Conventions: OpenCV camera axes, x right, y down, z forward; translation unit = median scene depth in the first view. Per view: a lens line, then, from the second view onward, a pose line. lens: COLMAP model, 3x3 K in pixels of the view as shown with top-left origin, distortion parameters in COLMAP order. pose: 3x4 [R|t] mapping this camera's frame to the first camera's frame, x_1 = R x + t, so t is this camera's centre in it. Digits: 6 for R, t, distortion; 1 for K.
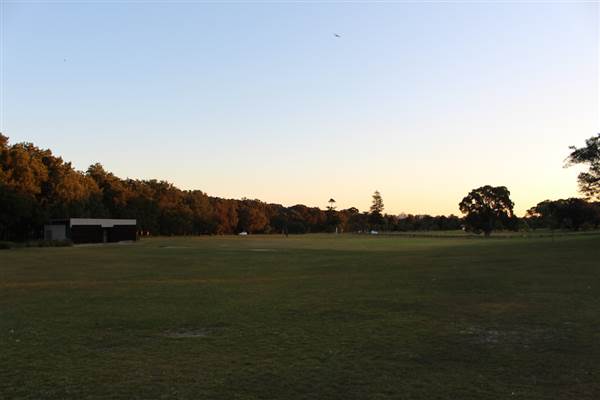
lens RADIAL K [[500.6, 0, 298.0], [0, 500.6, 199.3], [0, 0, 1]] dist [-0.149976, 0.128407]
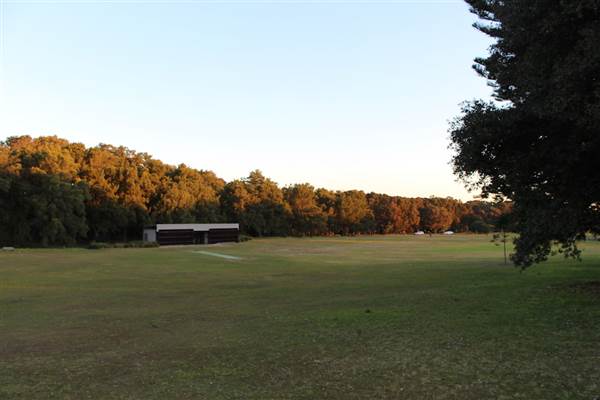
lens RADIAL K [[500.6, 0, 298.0], [0, 500.6, 199.3], [0, 0, 1]] dist [-0.149976, 0.128407]
pose [[0.883565, -0.019555, -0.467899, 0.350180], [0.023582, 0.999718, 0.002749, -0.014662], [0.467714, -0.013463, 0.883777, 0.071993]]
